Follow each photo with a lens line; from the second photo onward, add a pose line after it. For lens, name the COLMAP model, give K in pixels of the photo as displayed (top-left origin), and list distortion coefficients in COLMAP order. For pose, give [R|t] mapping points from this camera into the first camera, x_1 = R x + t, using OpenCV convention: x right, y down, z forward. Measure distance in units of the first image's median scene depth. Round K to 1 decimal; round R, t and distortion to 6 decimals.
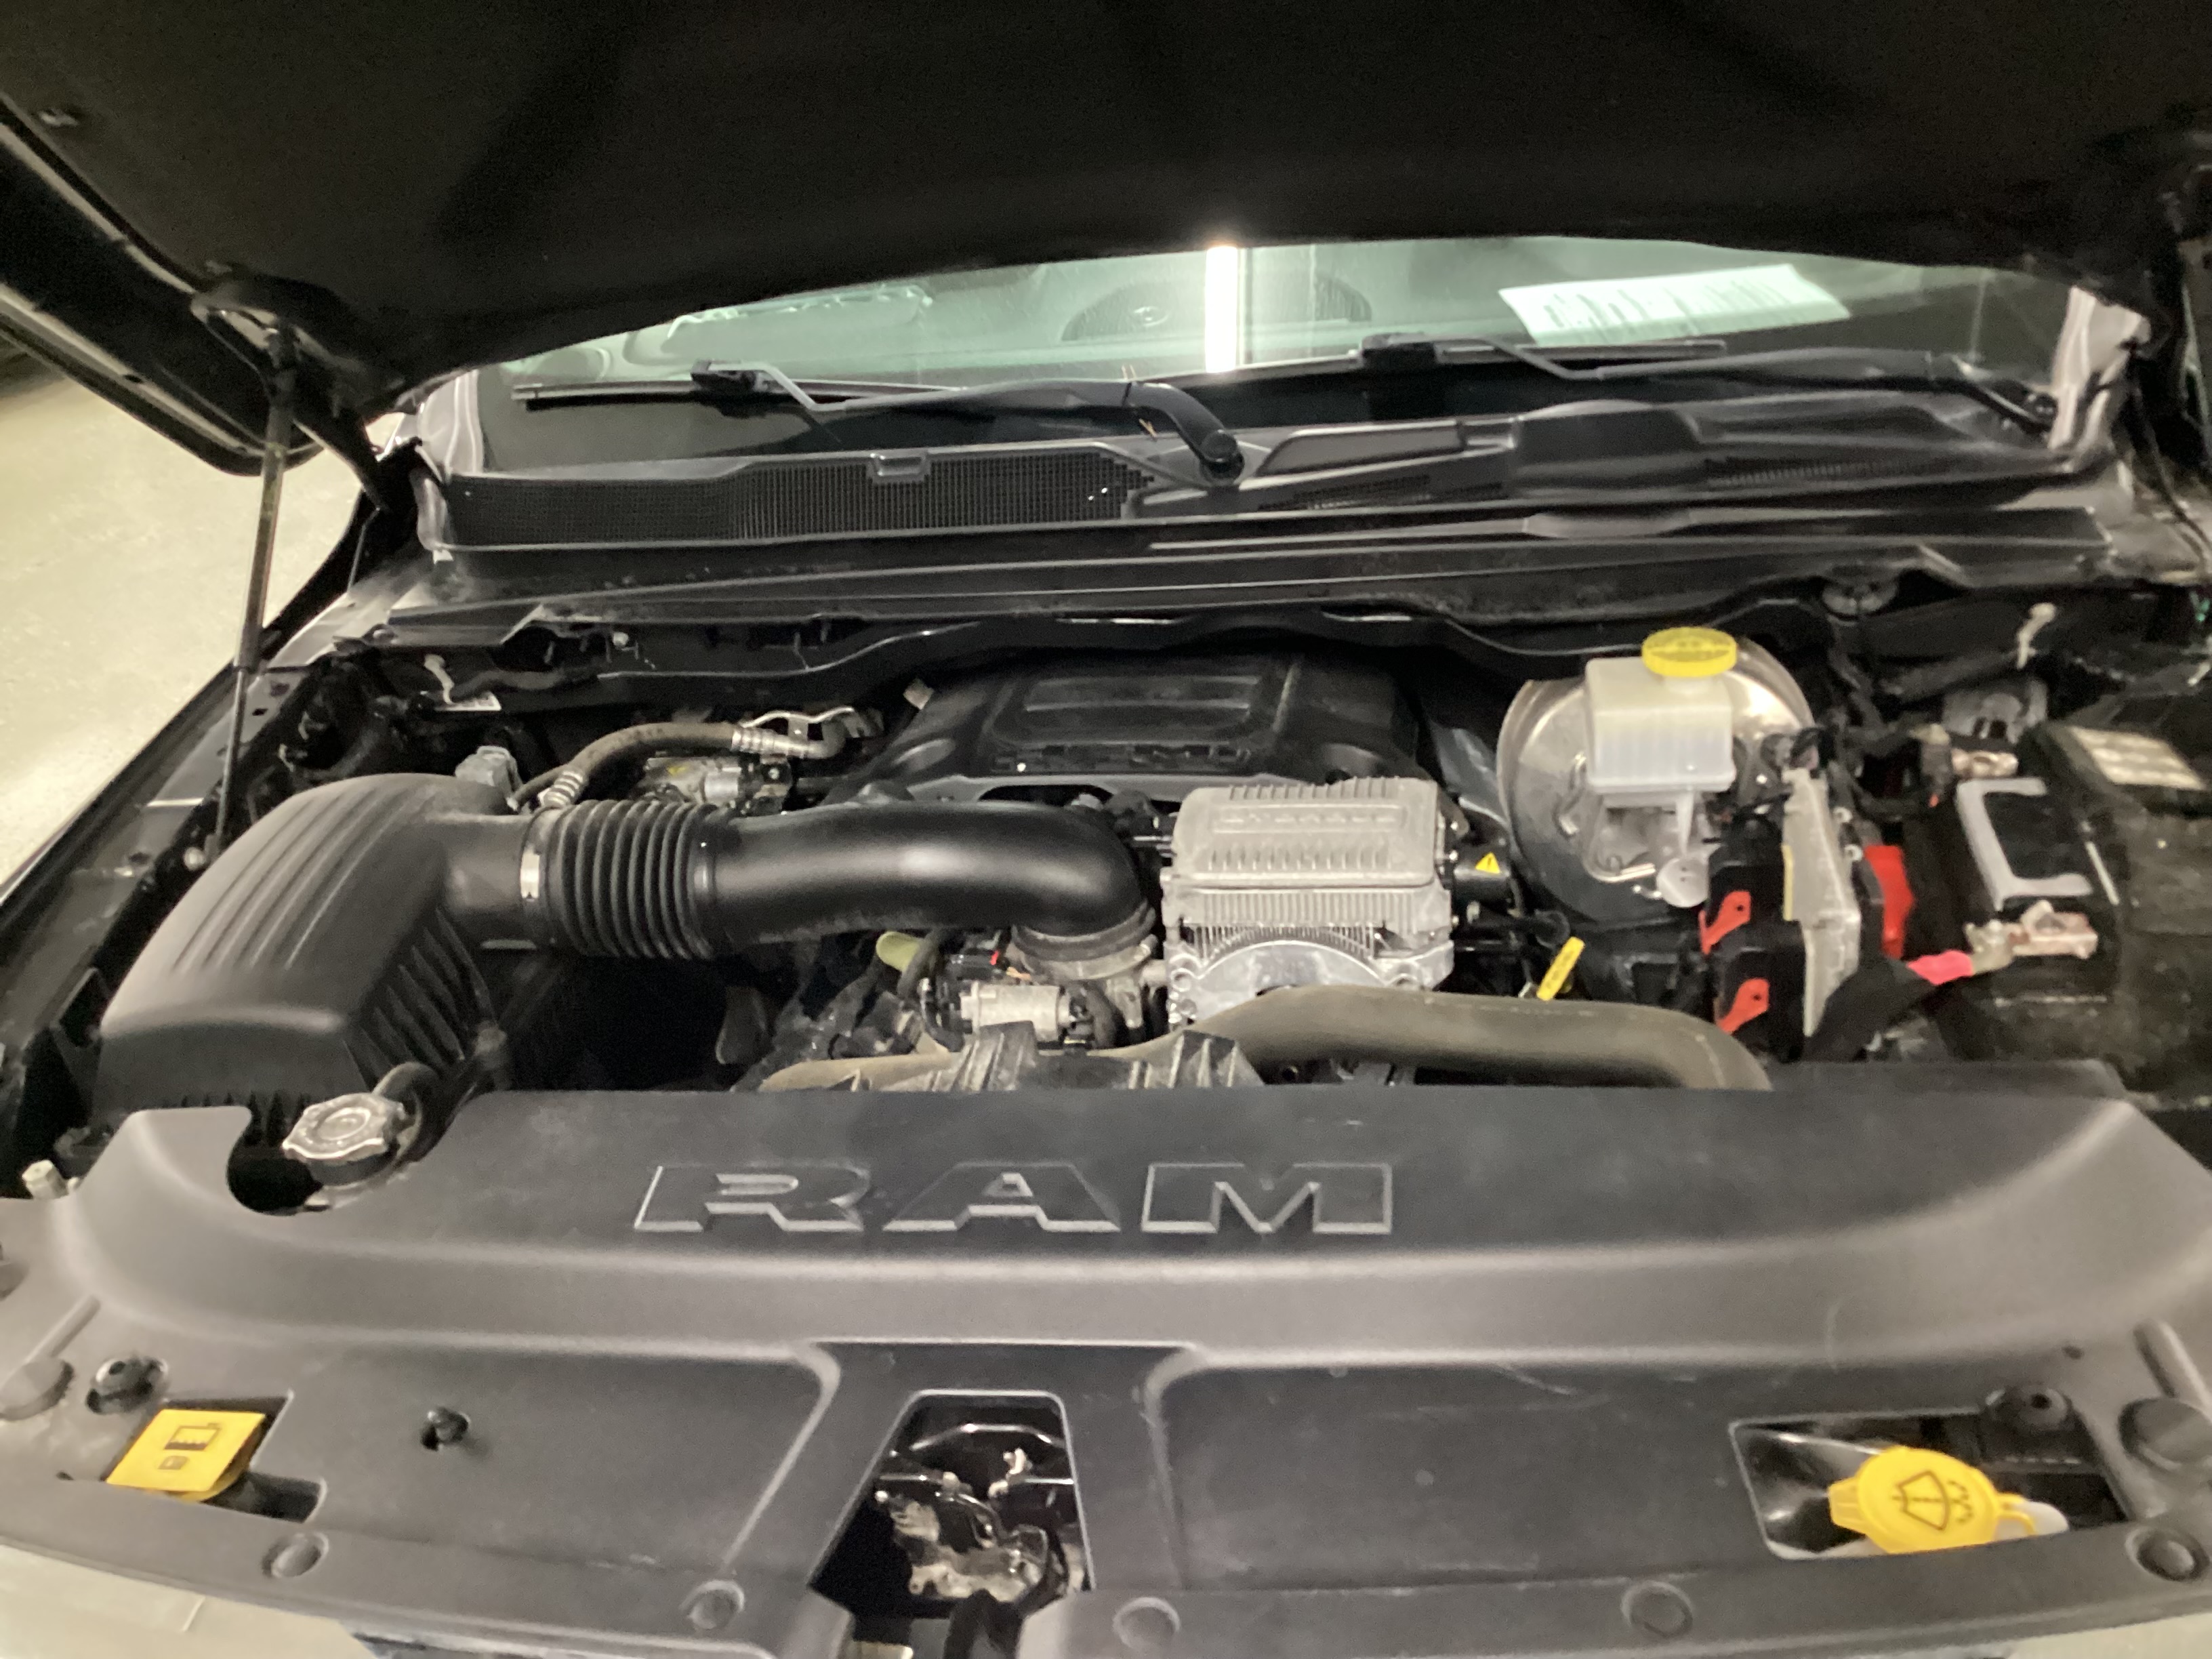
lens RADIAL K [[1986.9, 0, 1123.1], [0, 1986.9, 832.8], [0, 0, 1]] dist [0.093284, -0.166472]
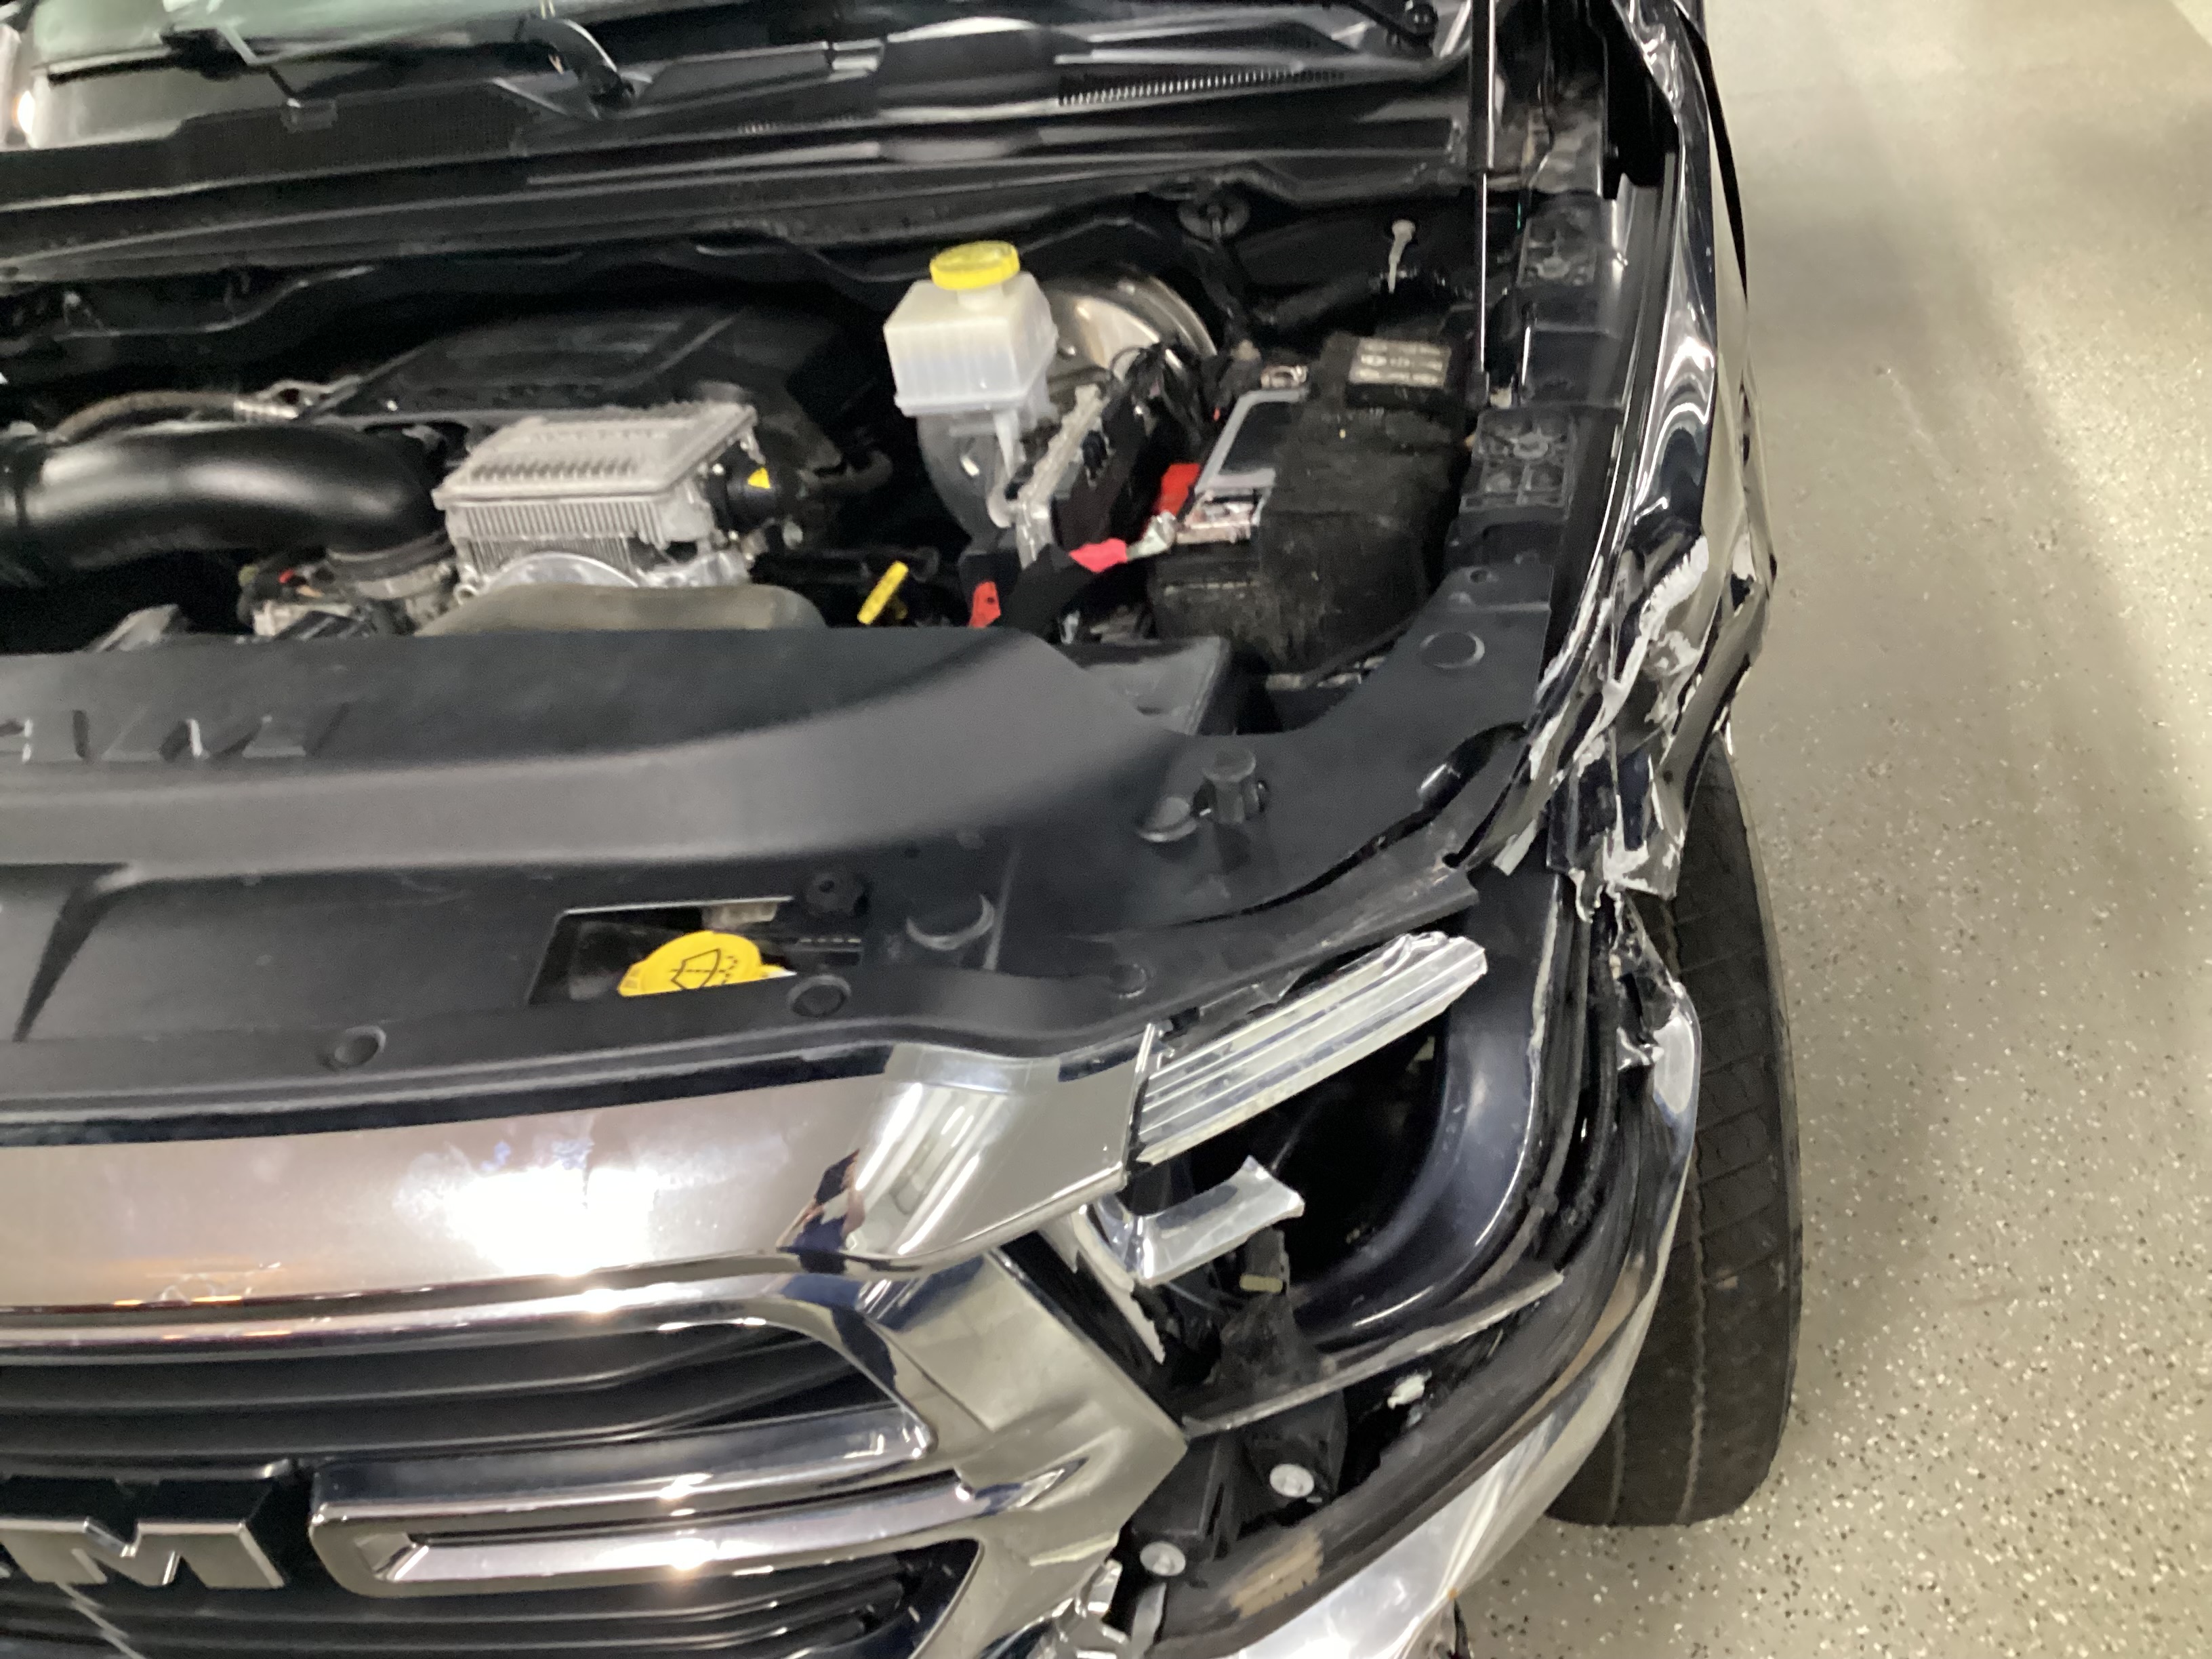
lens RADIAL K [[2013.6, 0, 1109.6], [0, 2013.6, 855.5], [0, 0, 1]] dist [0.083259, -0.166345]
pose [[0.998093, -0.004619, -0.061551, 0.375136], [0.011574, 0.993513, 0.113125, 0.081458], [0.060629, -0.113621, 0.991672, -0.032860]]
